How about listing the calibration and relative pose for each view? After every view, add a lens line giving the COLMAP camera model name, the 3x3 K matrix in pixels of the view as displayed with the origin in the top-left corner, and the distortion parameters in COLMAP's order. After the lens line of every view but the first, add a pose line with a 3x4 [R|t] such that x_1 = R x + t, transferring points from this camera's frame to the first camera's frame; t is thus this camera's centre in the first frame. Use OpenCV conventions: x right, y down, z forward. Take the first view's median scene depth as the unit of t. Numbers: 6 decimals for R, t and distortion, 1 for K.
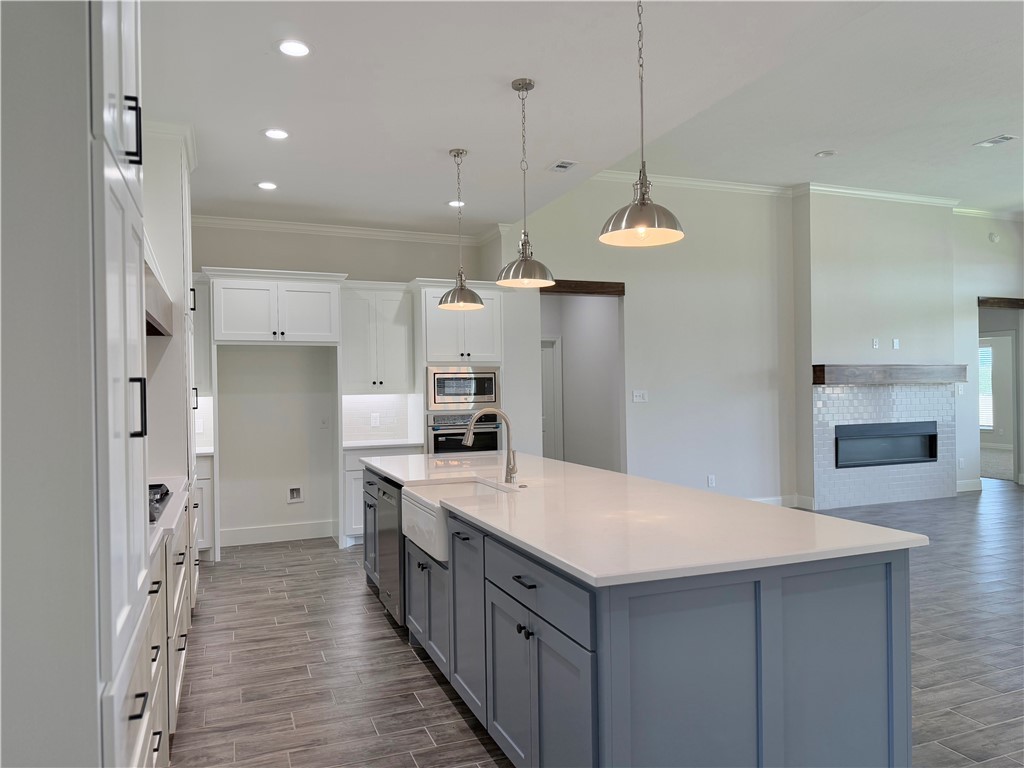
lens RADIAL K [[718.3, 0, 513.5], [0, 718.3, 394.0], [0, 0, 1]] dist [0.047534, -0.051031]
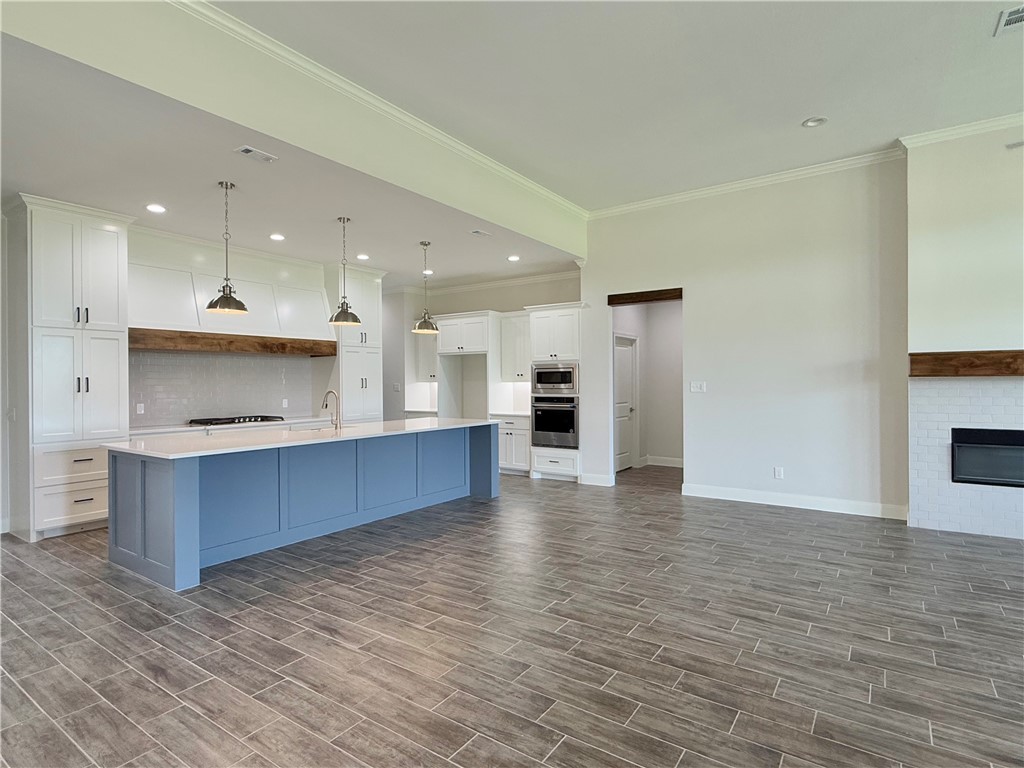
lens RADIAL K [[543.3, 0, 509.7], [0, 543.3, 384.8], [0, 0, 1]] dist [-0.009796, 0.003471]
pose [[0.556824, 0.016088, -0.830475, 0.847529], [-0.007779, 0.999870, 0.014154, -0.011281], [0.830594, -0.001420, 0.556876, 0.335725]]
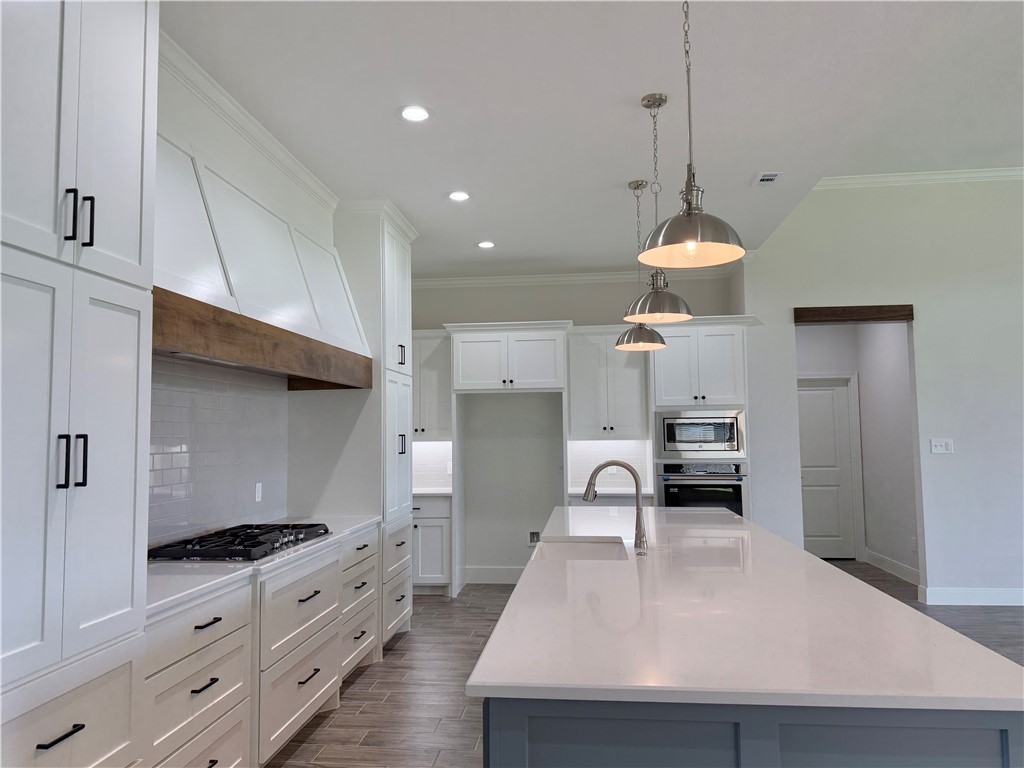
lens RADIAL K [[718.3, 0, 503.9], [0, 718.3, 383.1], [0, 0, 1]] dist [0.047534, -0.051031]
pose [[0.878969, -0.029383, -0.475973, 0.160155], [-0.005574, 0.997399, -0.071866, -0.006567], [0.476847, 0.065821, 0.876519, 0.085674]]
